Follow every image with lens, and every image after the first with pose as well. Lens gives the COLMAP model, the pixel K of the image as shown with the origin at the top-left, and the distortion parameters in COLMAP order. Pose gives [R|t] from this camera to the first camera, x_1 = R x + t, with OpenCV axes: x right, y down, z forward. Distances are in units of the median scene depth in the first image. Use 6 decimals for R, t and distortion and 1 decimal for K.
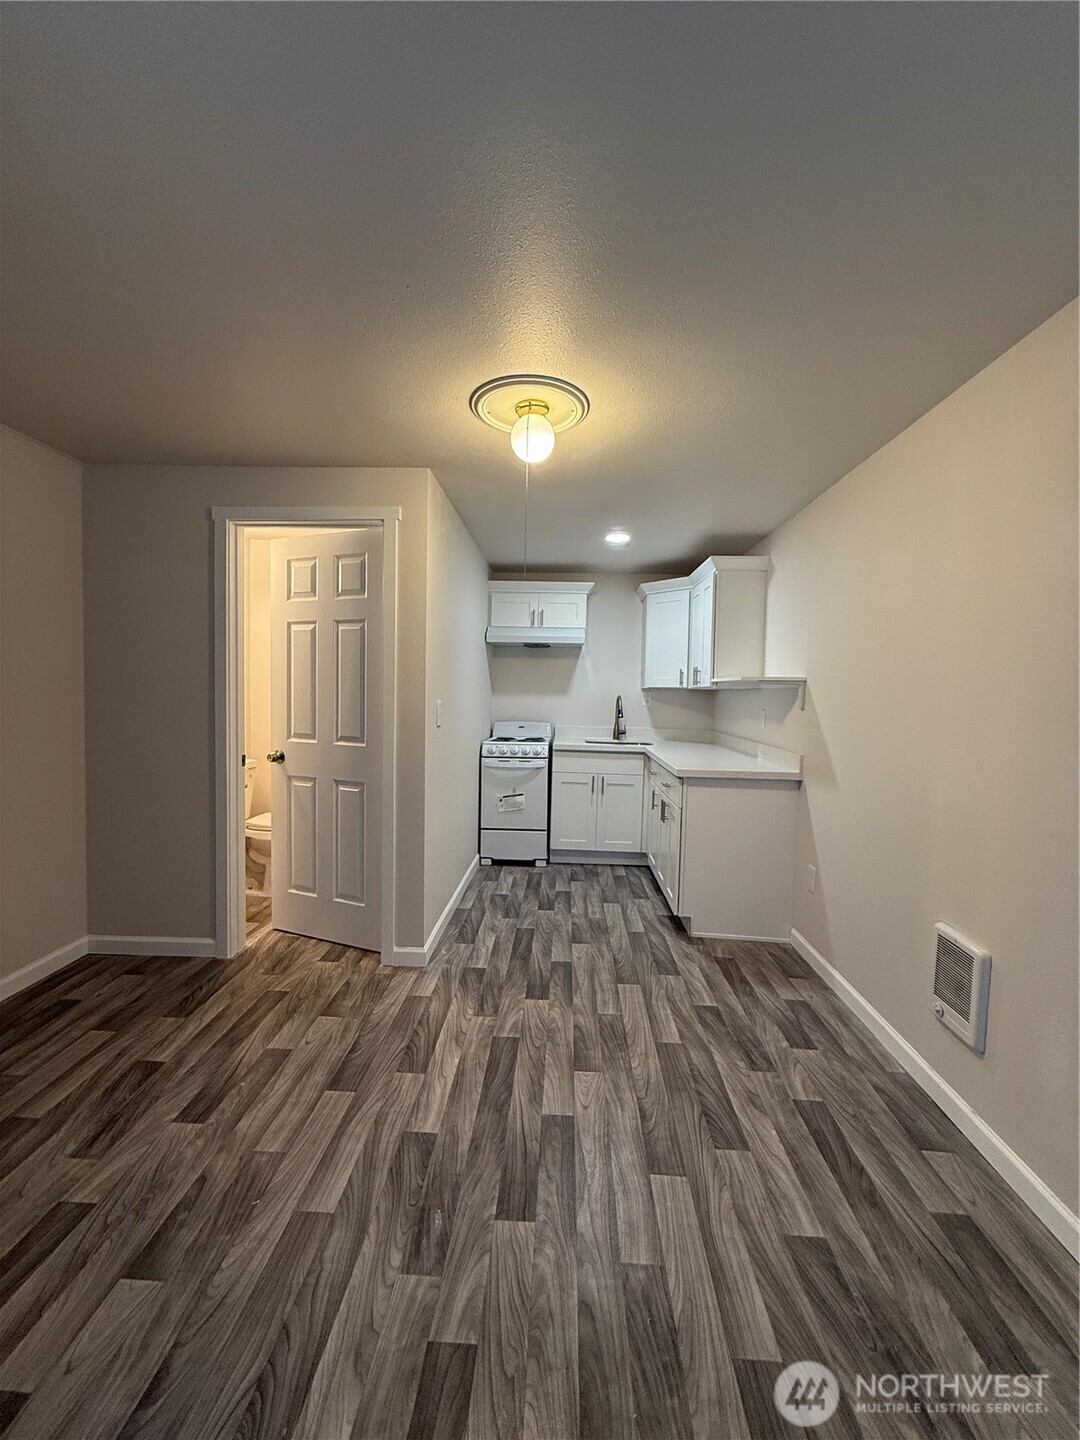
lens RADIAL K [[572.8, 0, 539.9], [0, 572.8, 717.0], [0, 0, 1]] dist [-0.000682, 0.000211]
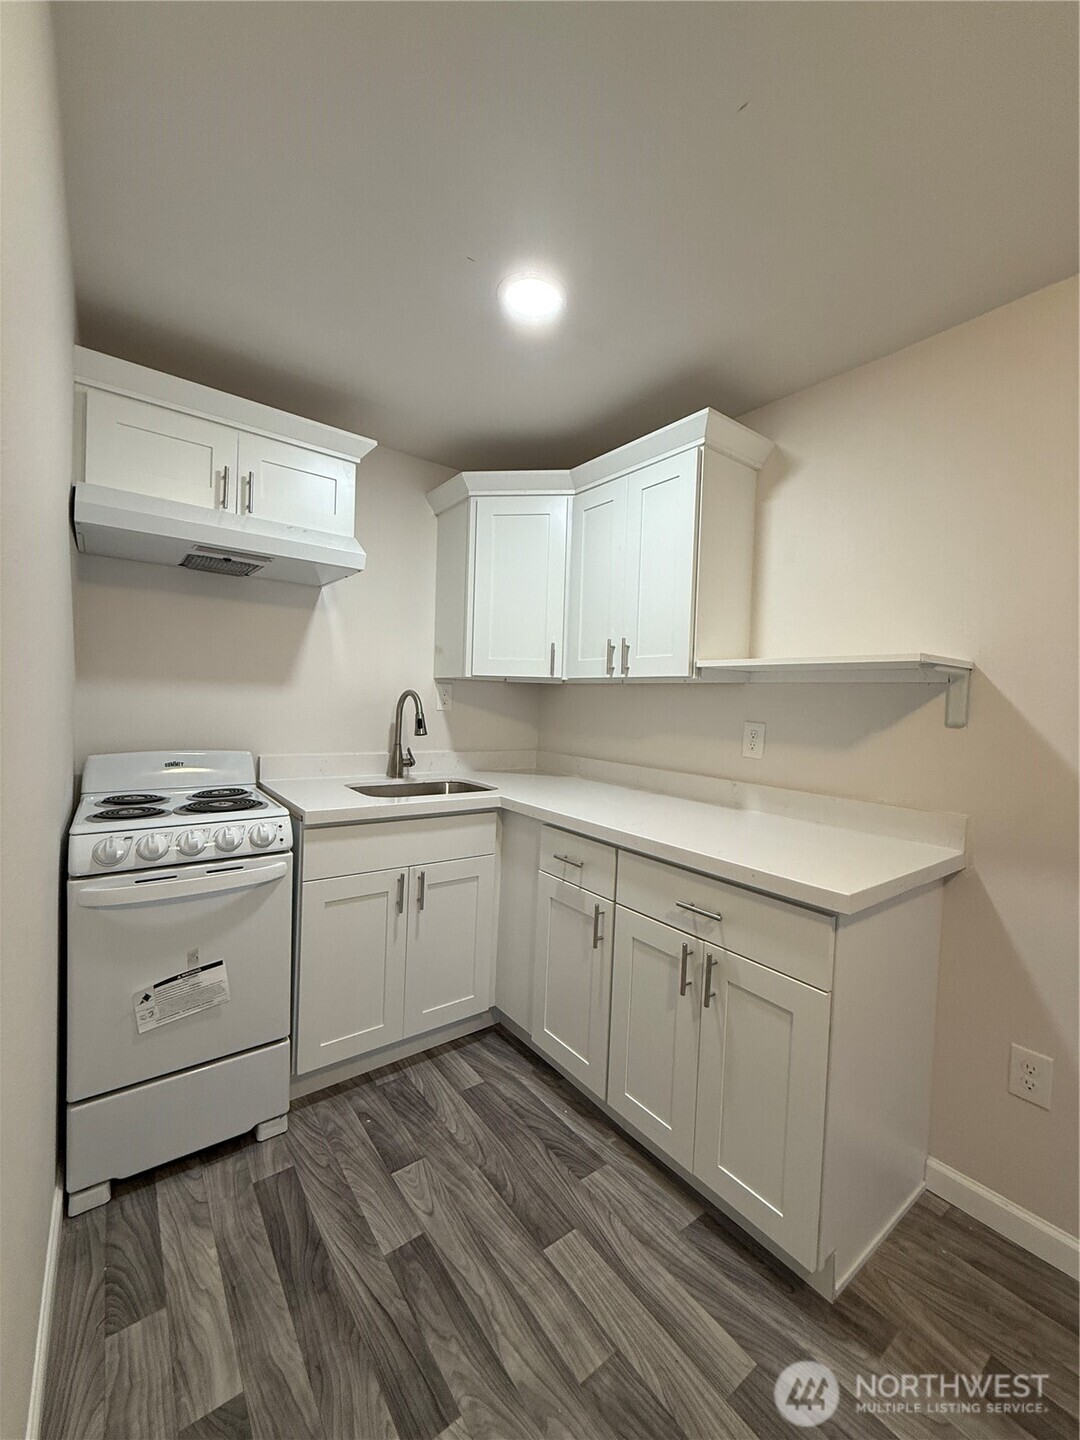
lens RADIAL K [[572.8, 0, 539.9], [0, 572.8, 717.0], [0, 0, 1]] dist [-0.000682, 0.000211]
pose [[0.769691, -0.010052, 0.638337, -0.154715], [0.007053, 0.999949, 0.007242, -0.028732], [-0.638378, -0.001072, 0.769723, 0.896710]]
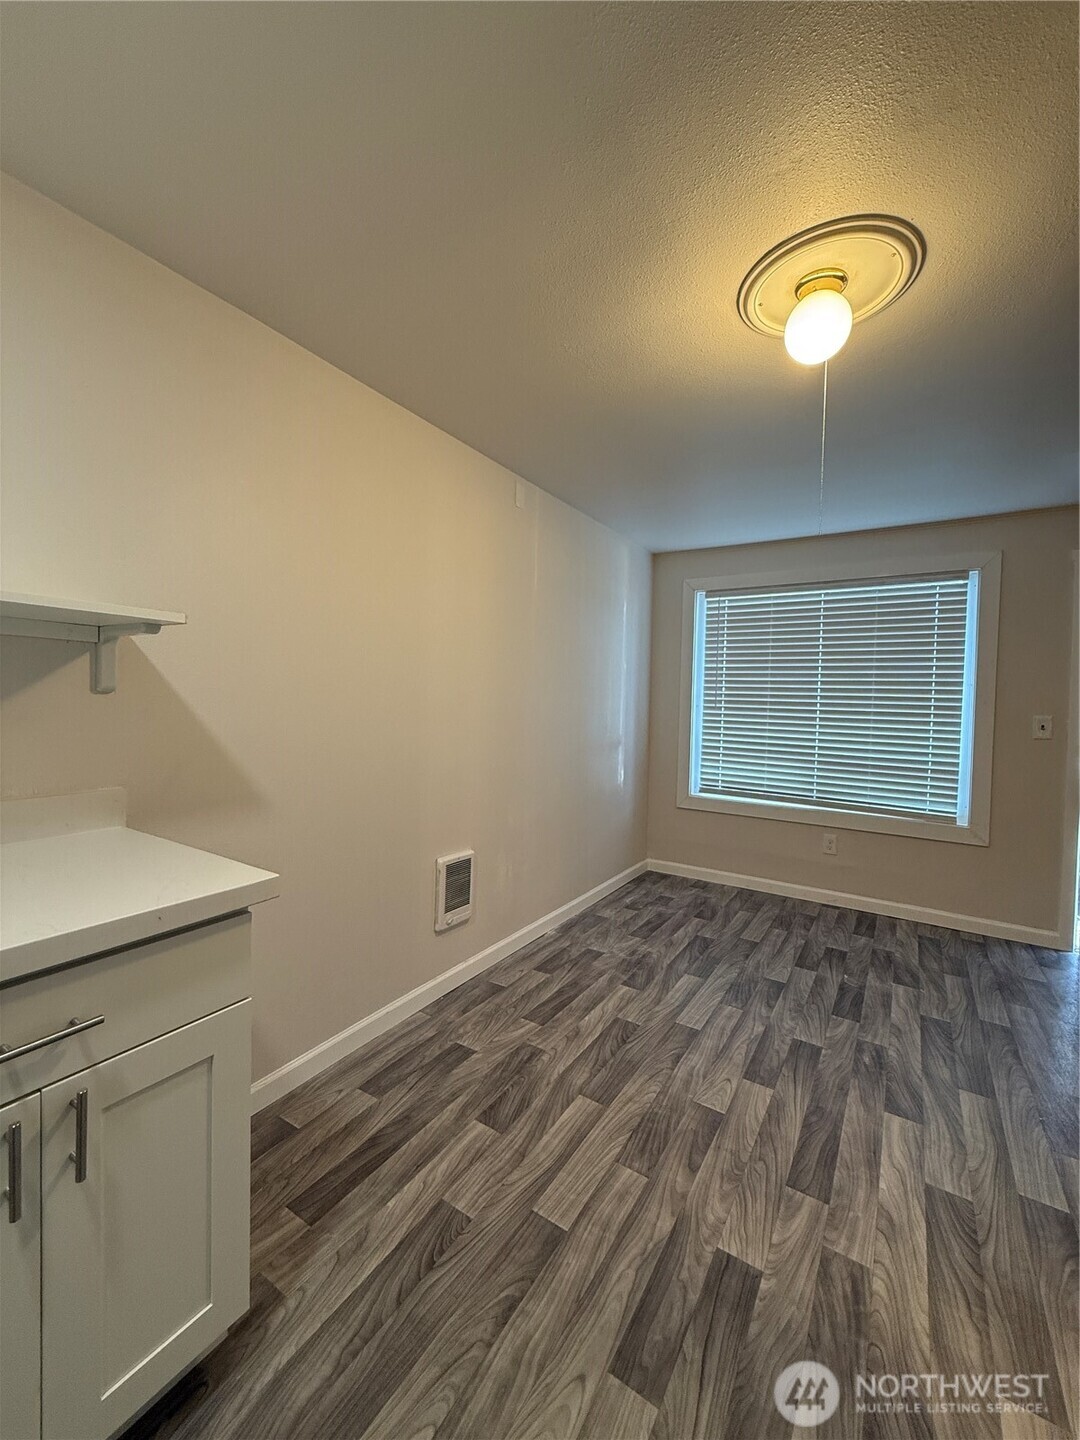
lens RADIAL K [[572.6, 0, 540.4], [0, 572.6, 724.2], [0, 0, 1]] dist [-0.000231, 0.000156]
pose [[-0.863591, -0.062148, 0.500348, -0.068360], [-0.019212, 0.995710, 0.090518, -0.036226], [-0.503826, 0.068558, -0.861080, 1.284764]]
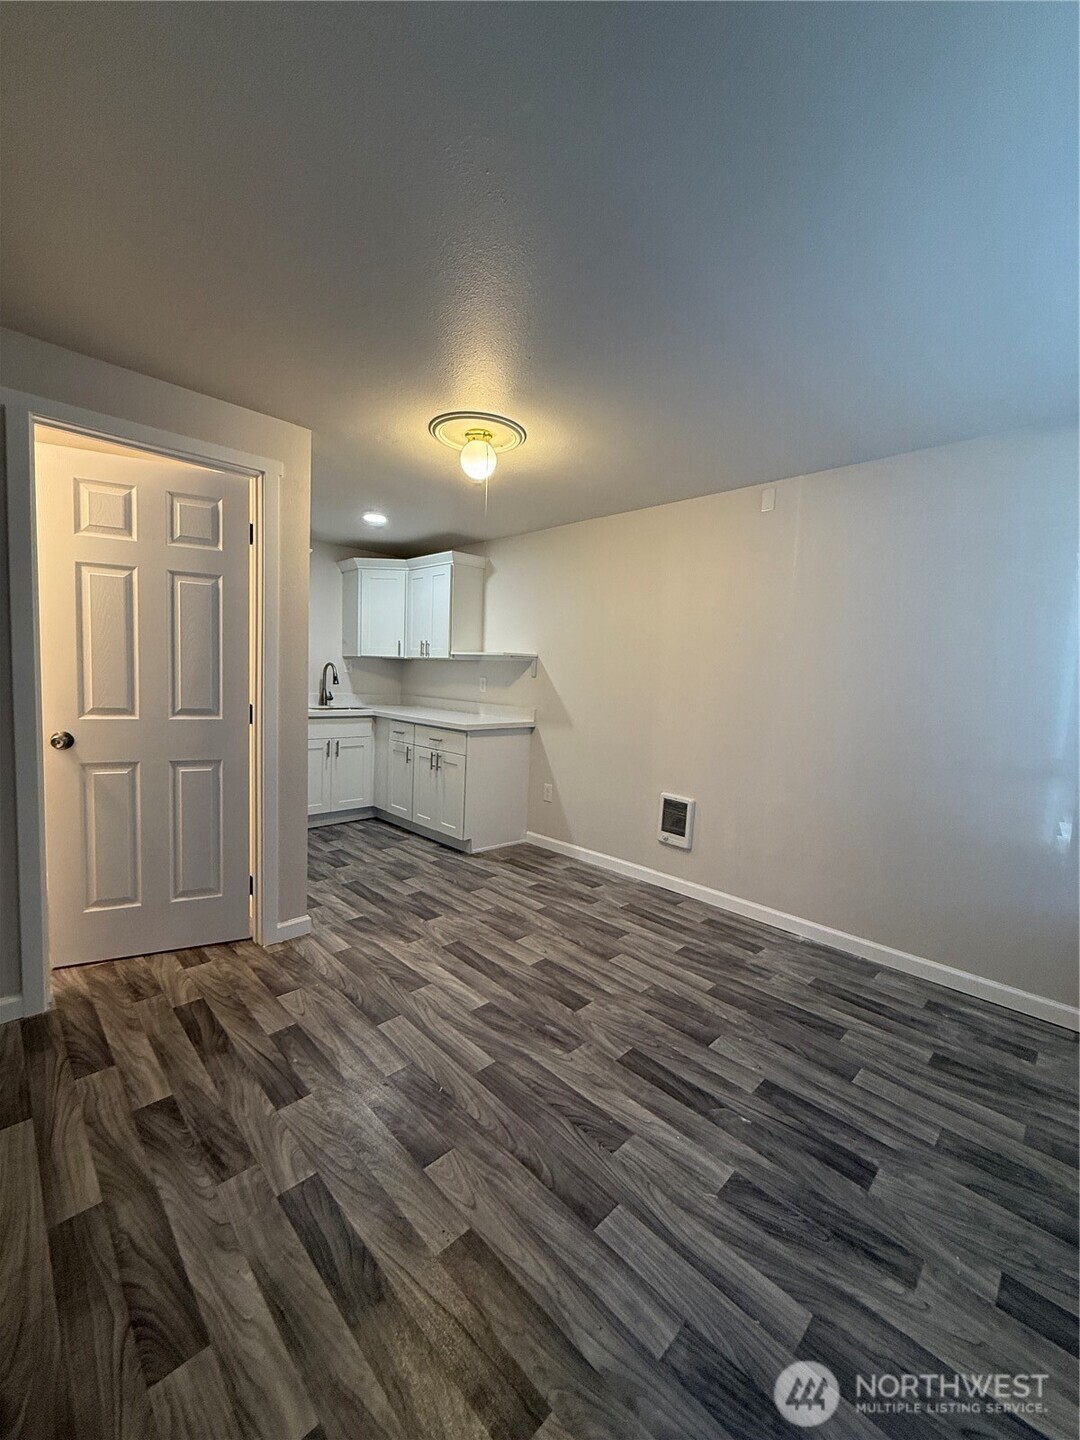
lens RADIAL K [[572.8, 0, 539.9], [0, 572.8, 717.0], [0, 0, 1]] dist [-0.000682, 0.000211]
pose [[0.675562, -0.051774, 0.735483, -0.613637], [0.006329, 0.997902, 0.064434, -0.006611], [-0.737276, -0.038874, 0.674473, 0.030868]]
